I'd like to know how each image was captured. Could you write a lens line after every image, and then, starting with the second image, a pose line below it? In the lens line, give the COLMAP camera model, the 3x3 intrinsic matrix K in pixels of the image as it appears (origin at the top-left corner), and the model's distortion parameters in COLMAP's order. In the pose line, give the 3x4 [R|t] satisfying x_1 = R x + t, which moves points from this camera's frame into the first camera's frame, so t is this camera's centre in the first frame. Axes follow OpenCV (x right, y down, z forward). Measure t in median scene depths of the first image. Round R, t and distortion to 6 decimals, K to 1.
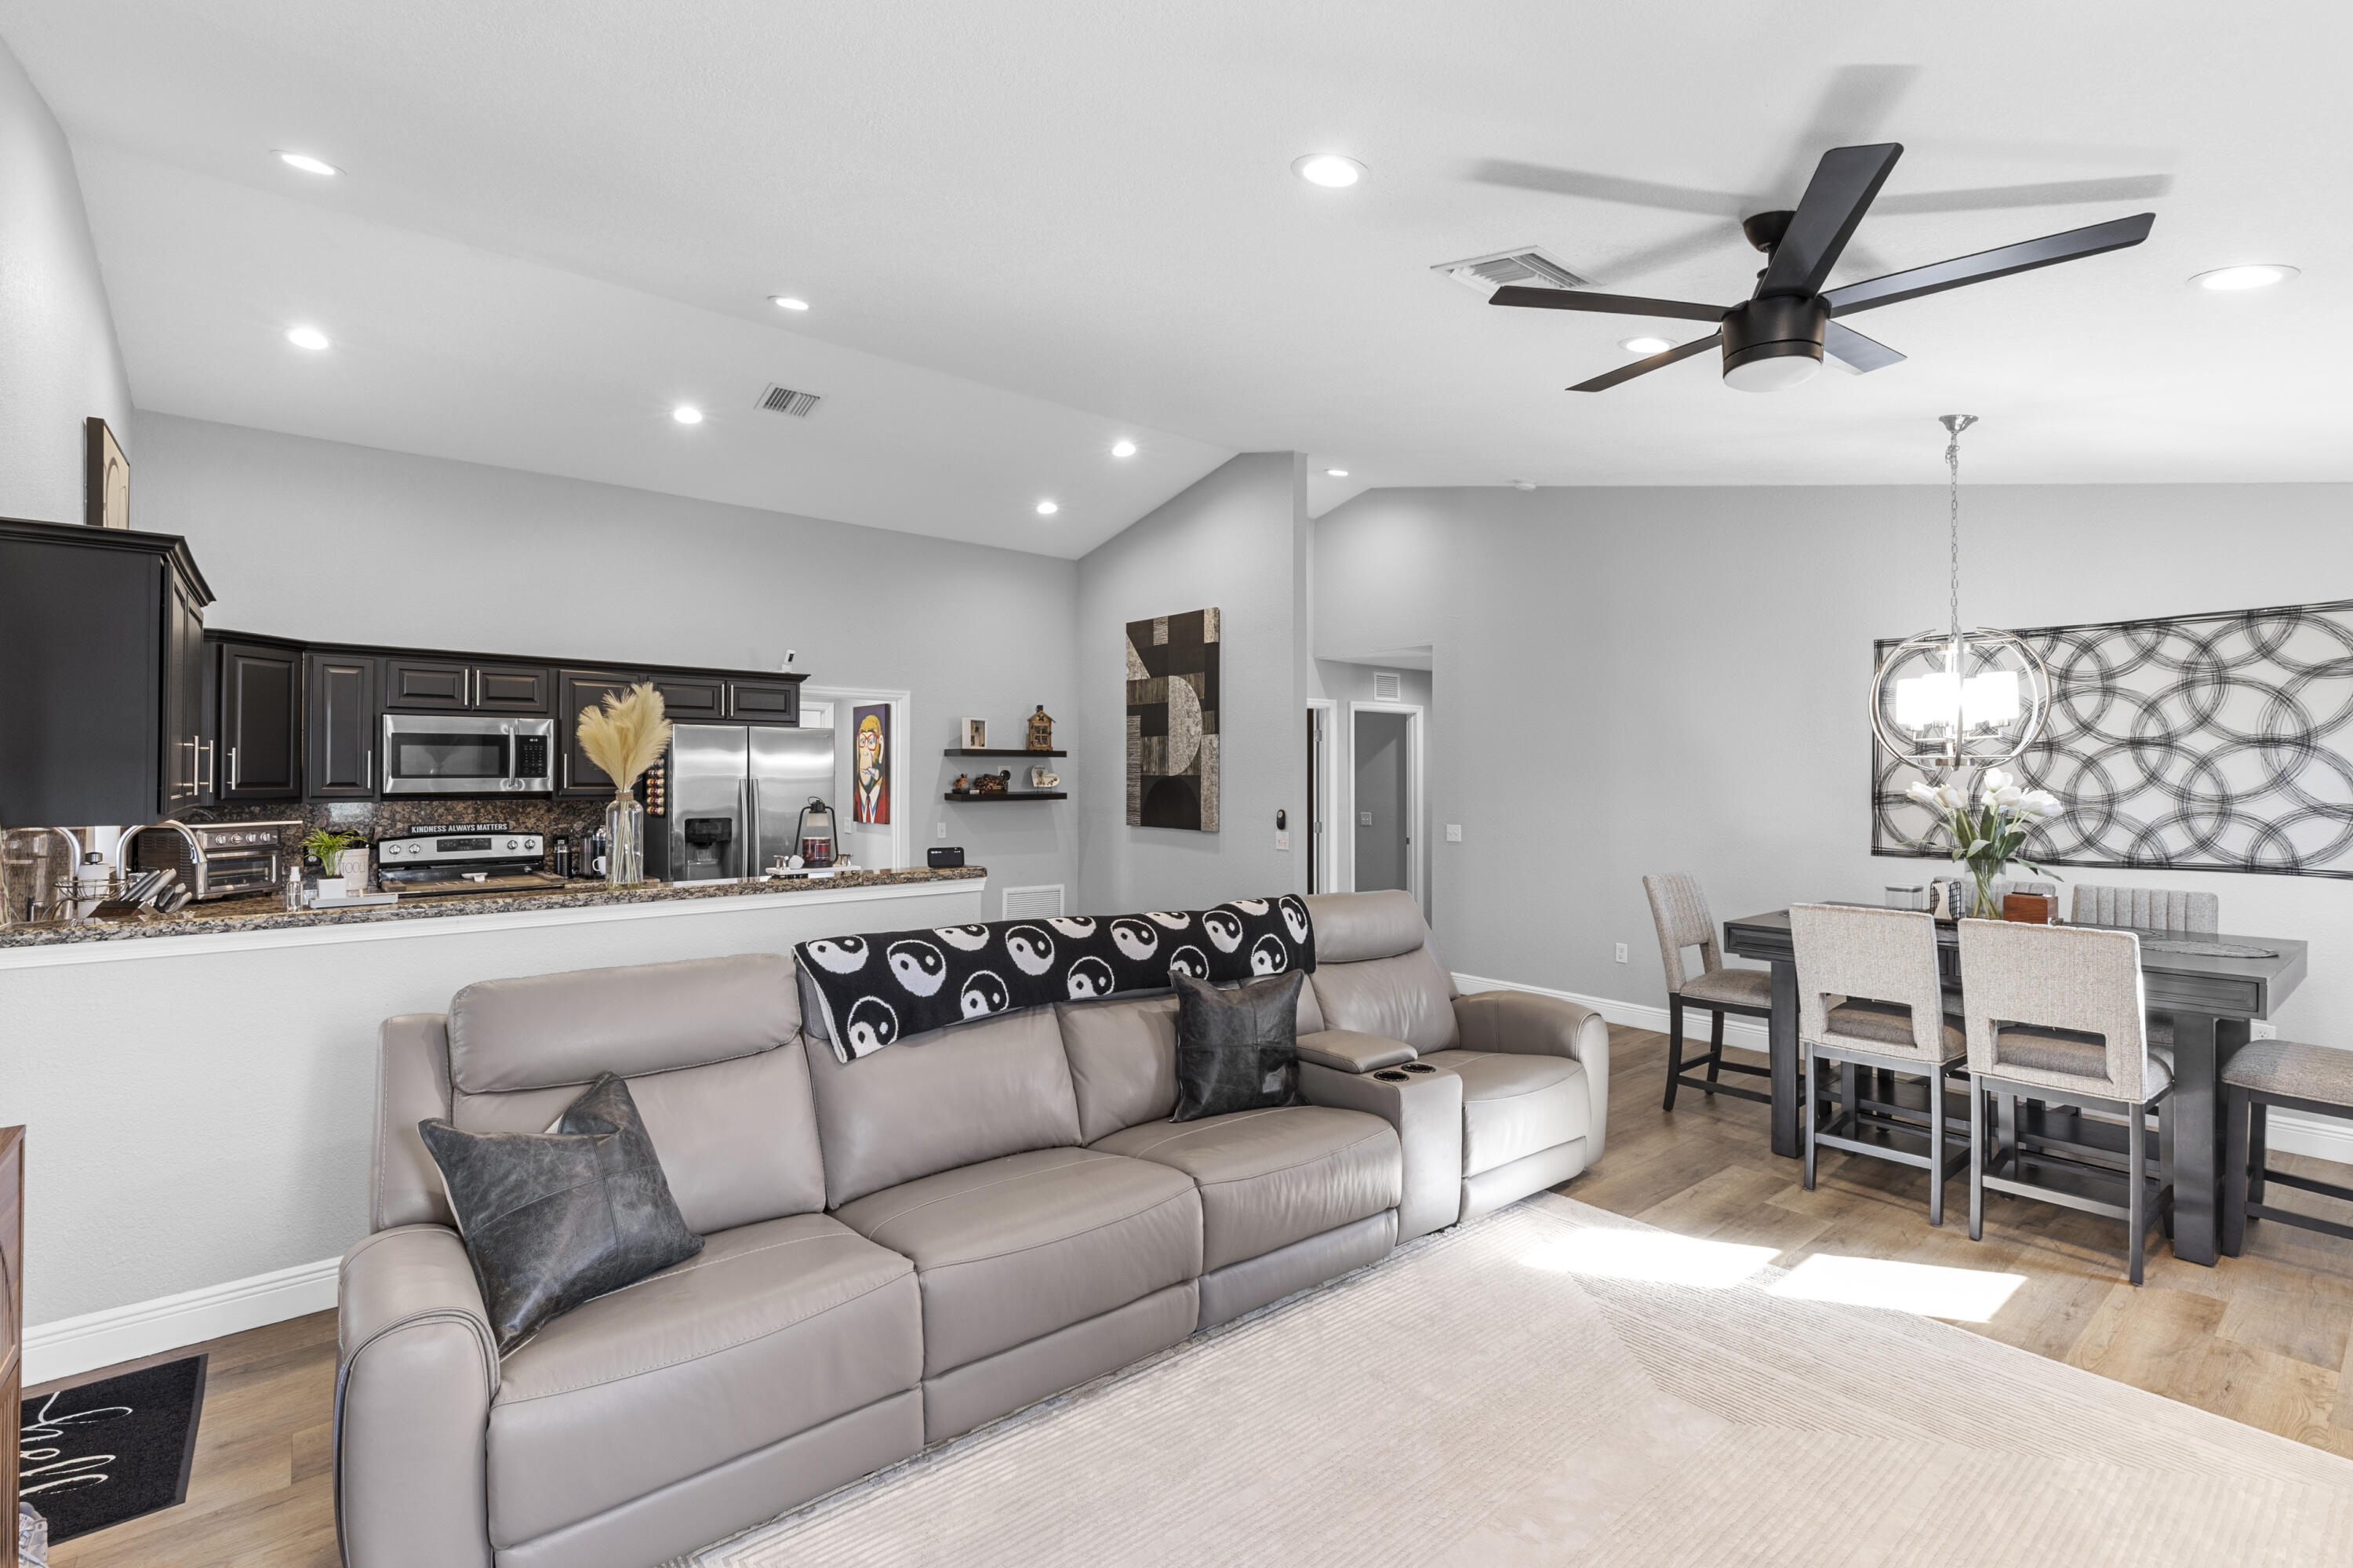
lens RADIAL K [[1071.7, 0, 1182.9], [0, 1071.7, 788.8], [0, 0, 1]] dist [0.005354, 0.000323]
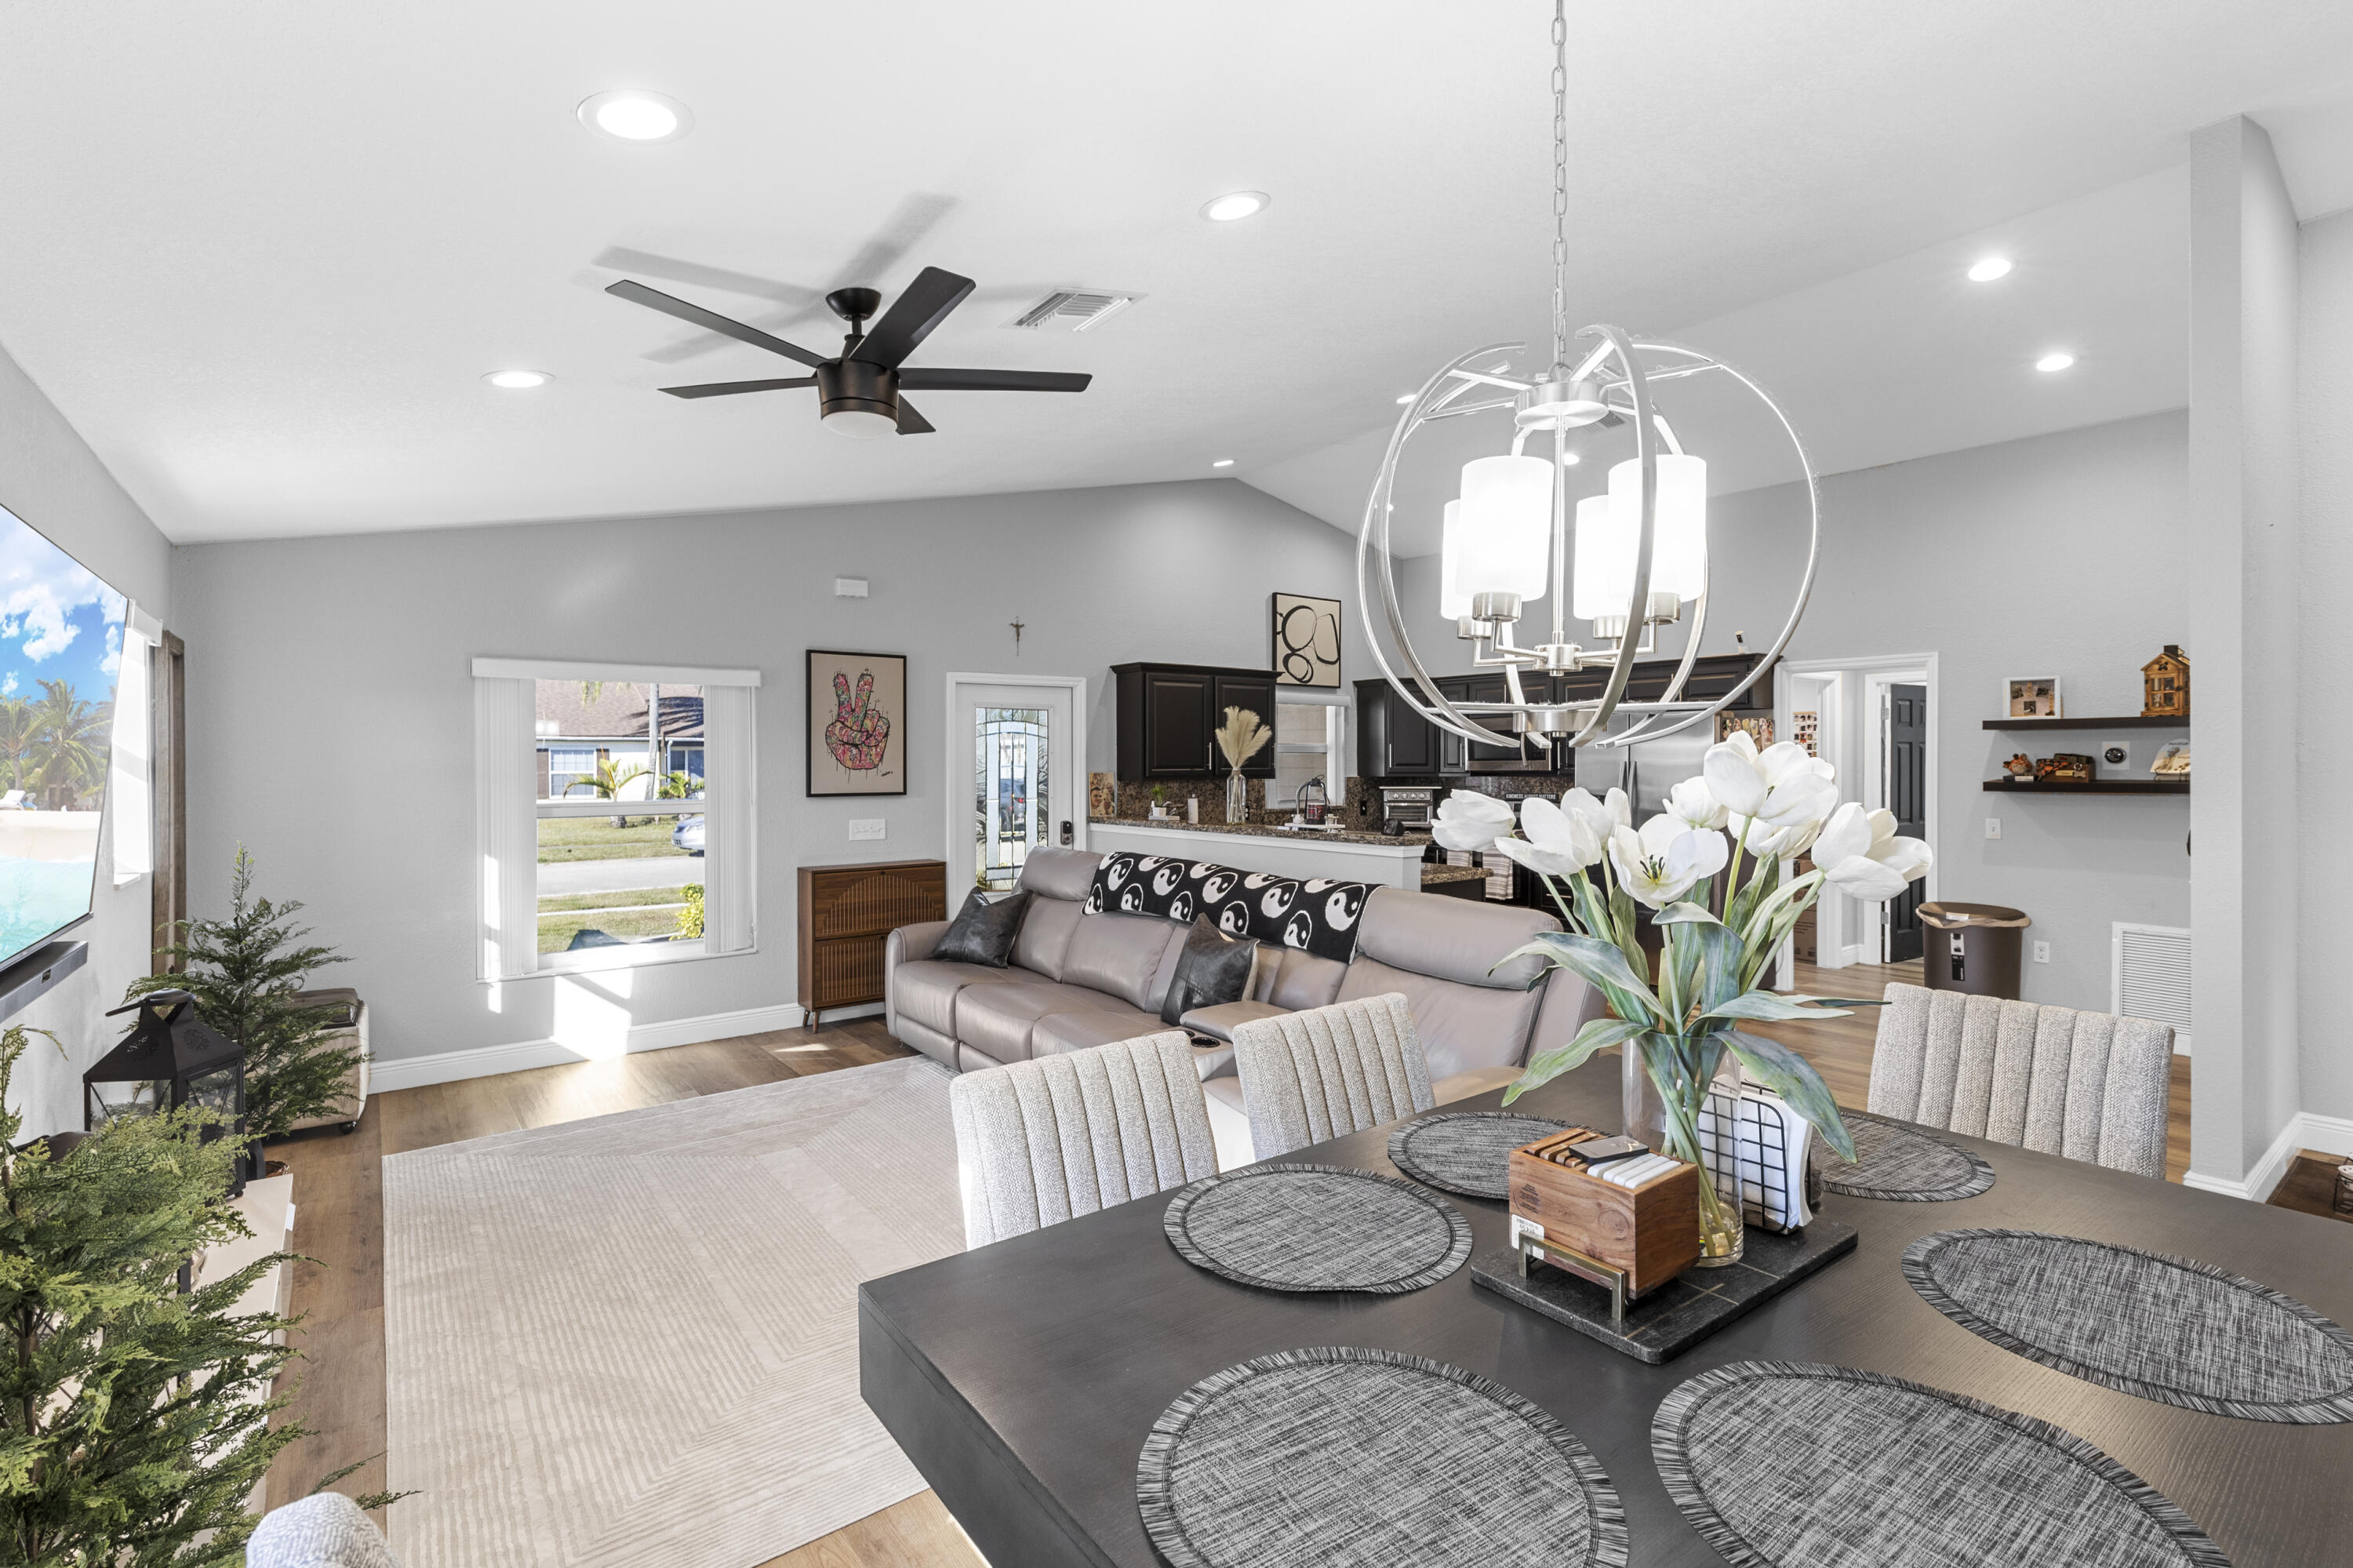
lens RADIAL K [[1059.1, 0, 1169.4], [0, 1059.1, 769.0], [0, 0, 1]] dist [0.001563, 0.000013]
pose [[-0.041078, 0.009676, -0.999109, 0.724726], [-0.006563, 0.999929, 0.009954, -0.009058], [0.999134, 0.006966, -0.041011, 0.583009]]
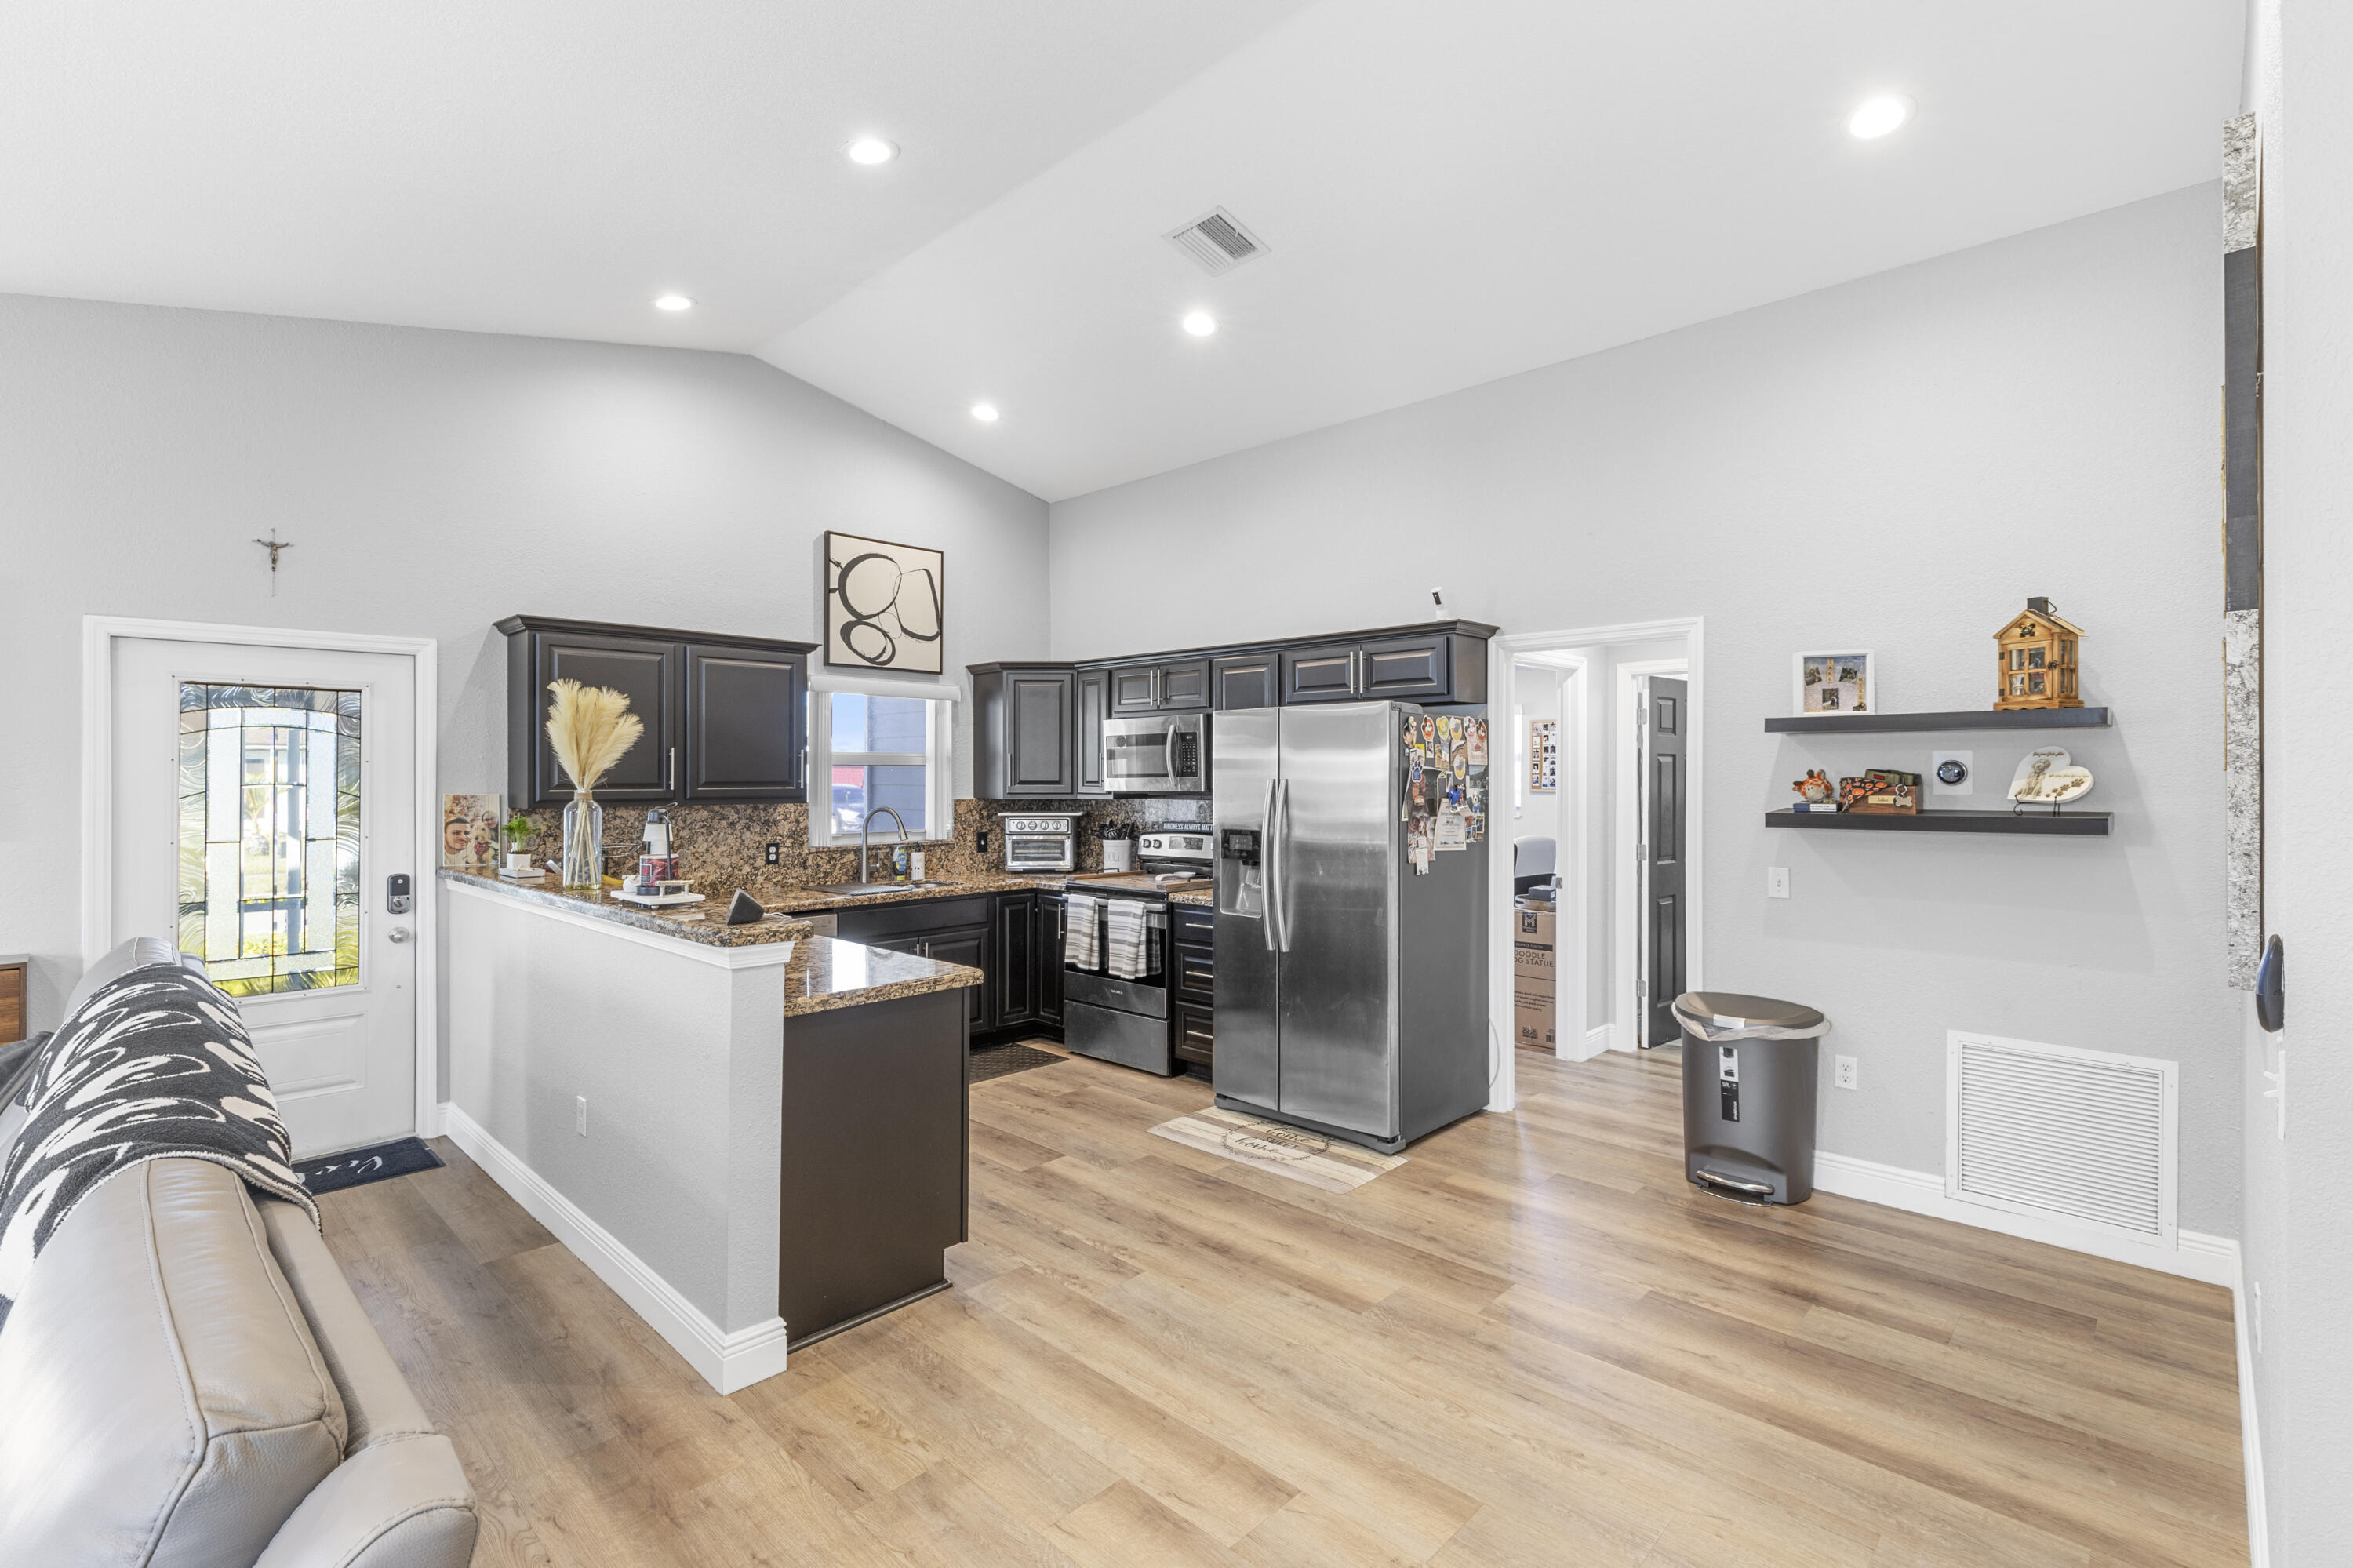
lens RADIAL K [[1052.7, 0, 1172.4], [0, 1052.7, 780.2], [0, 0, 1]] dist [0.004171, -0.000113]
pose [[0.111482, 0.006210, -0.993747, 0.309824], [-0.009996, 0.999937, 0.005127, -0.011411], [0.993716, 0.009362, 0.111537, 0.866095]]
